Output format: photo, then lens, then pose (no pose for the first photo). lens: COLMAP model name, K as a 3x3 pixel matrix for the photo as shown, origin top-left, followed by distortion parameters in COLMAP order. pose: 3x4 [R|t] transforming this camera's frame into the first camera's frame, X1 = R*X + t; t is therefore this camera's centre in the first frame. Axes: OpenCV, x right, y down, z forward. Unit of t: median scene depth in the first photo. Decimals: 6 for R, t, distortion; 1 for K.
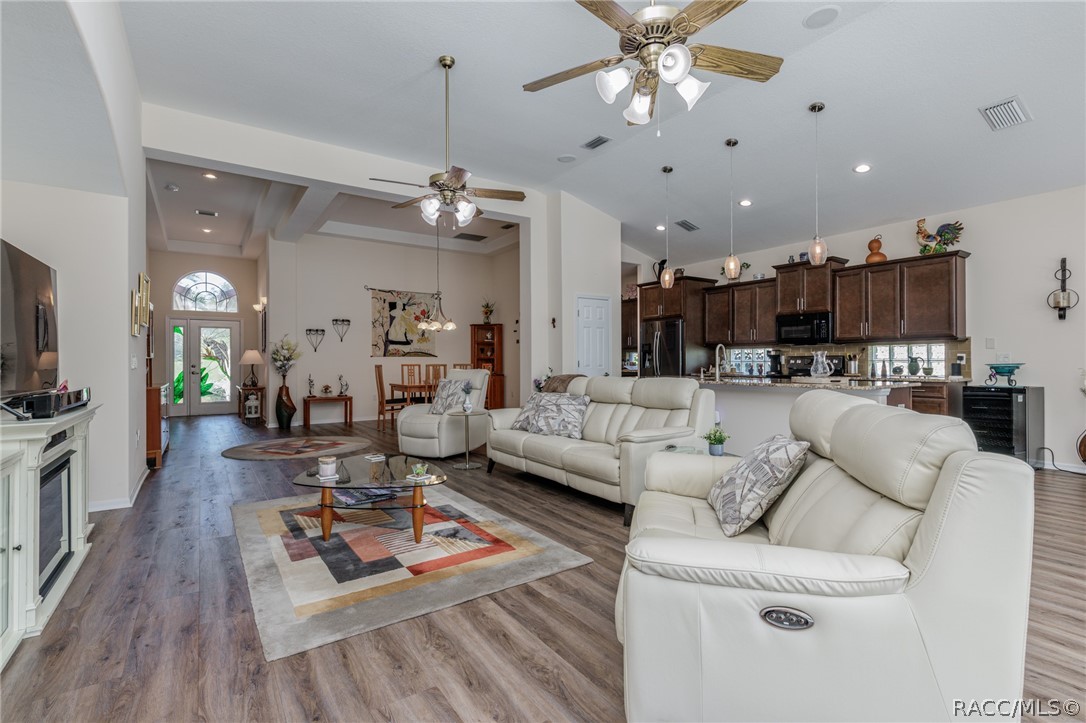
lens RADIAL K [[502.0, 0, 540.8], [0, 502.0, 363.1], [0, 0, 1]] dist [0.003013, 0.000021]
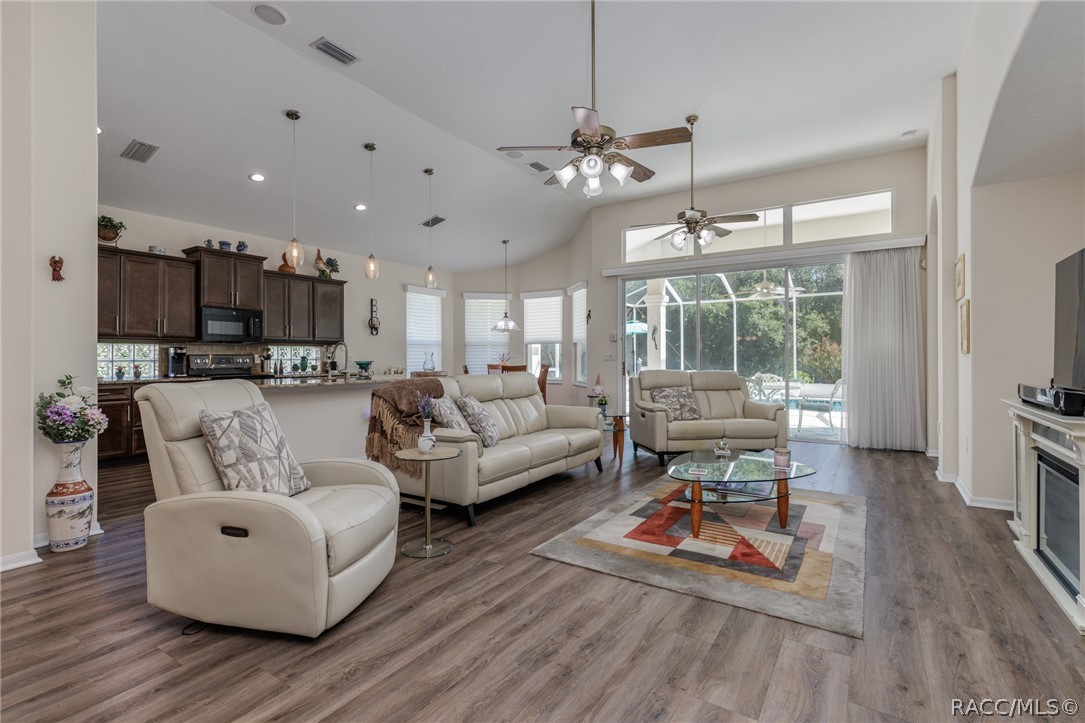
lens RADIAL K [[504.0, 0, 537.1], [0, 504.0, 357.2], [0, 0, 1]] dist [-0.004254, -0.000730]
pose [[-0.377749, 0.004599, 0.925897, -0.594503], [0.010807, 0.999941, -0.000557, -0.003887], [-0.925845, 0.009796, -0.377776, 0.920411]]
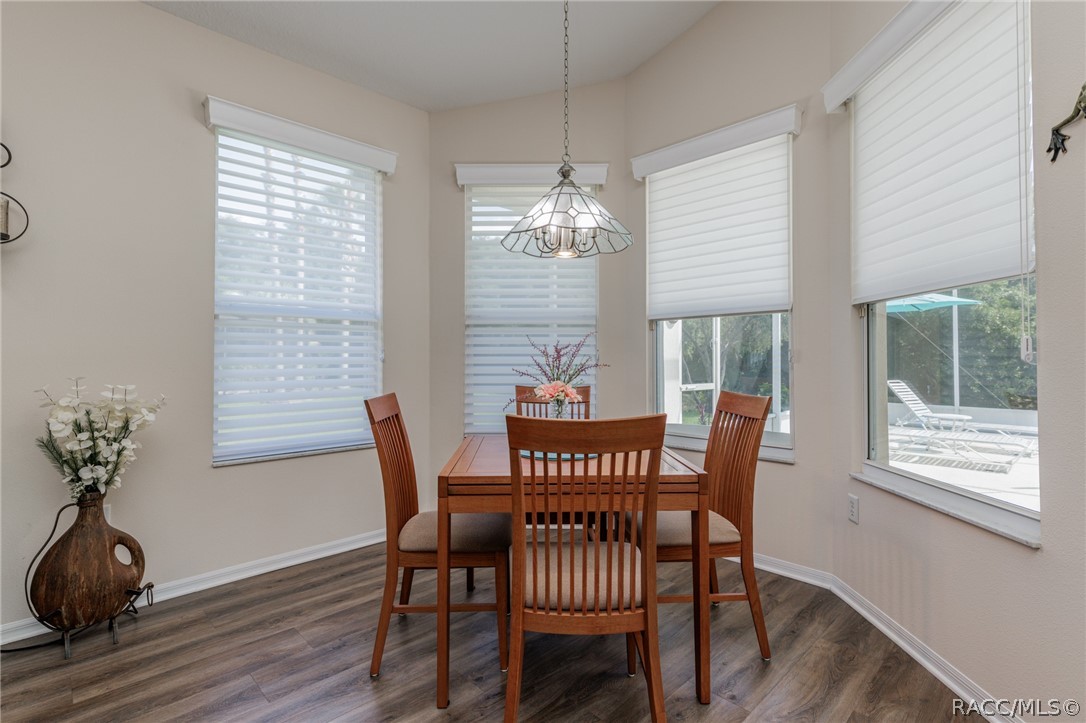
lens RADIAL K [[504.5, 0, 537.6], [0, 504.5, 357.1], [0, 0, 1]] dist [-0.004254, -0.000730]
pose [[-0.160485, 0.013221, 0.986950, 0.462145], [0.010015, 0.999881, -0.011765, -0.004291], [-0.986987, 0.007996, -0.160599, 0.525467]]
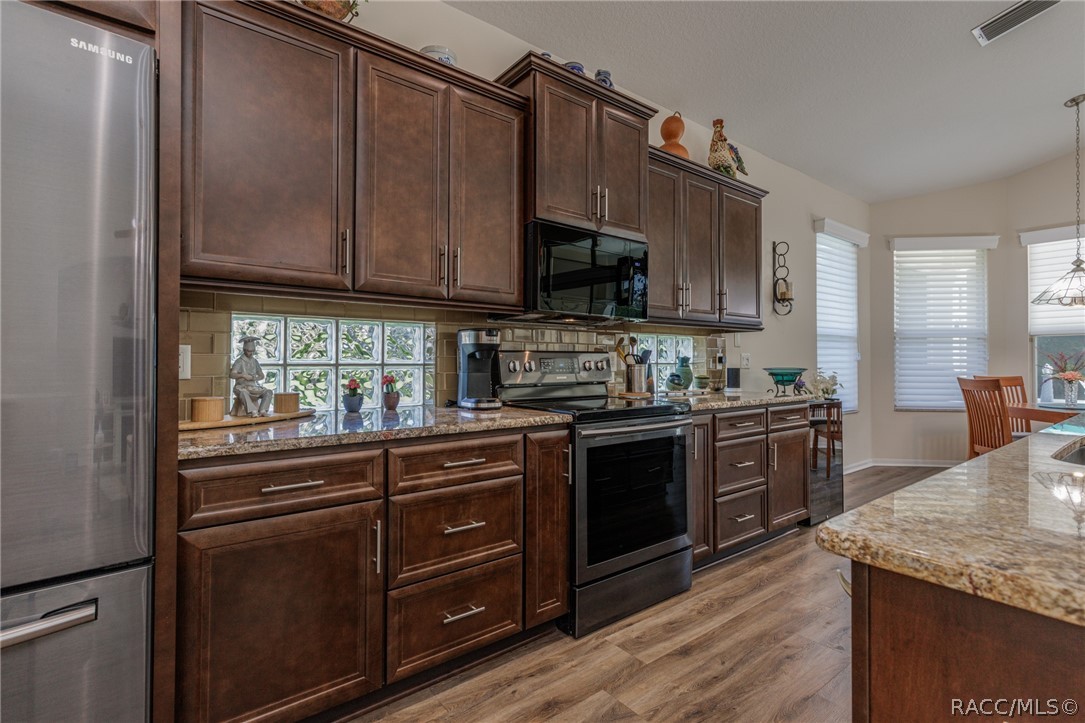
lens RADIAL K [[501.5, 0, 540.3], [0, 501.5, 363.1], [0, 0, 1]] dist [0.003013, 0.000021]
pose [[-0.056853, 0.001174, 0.998382, 0.185001], [0.004434, 0.999990, -0.000924, -0.005991], [-0.998373, 0.004374, -0.056858, 1.168581]]
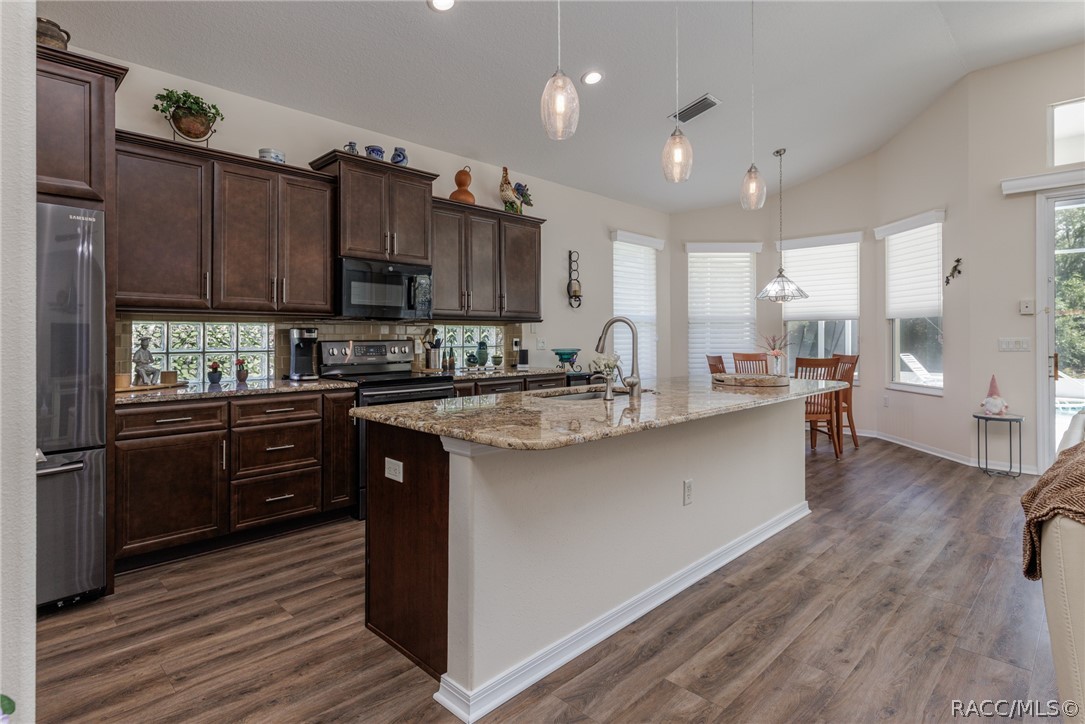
lens RADIAL K [[550.9, 0, 529.4], [0, 550.9, 338.7], [0, 0, 1]] dist [-0.000747, -0.000298]
pose [[-0.173809, 0.000040, 0.984779, -0.087479], [0.009304, 0.999955, 0.001602, -0.017757], [-0.984735, 0.009441, -0.173802, 1.053862]]
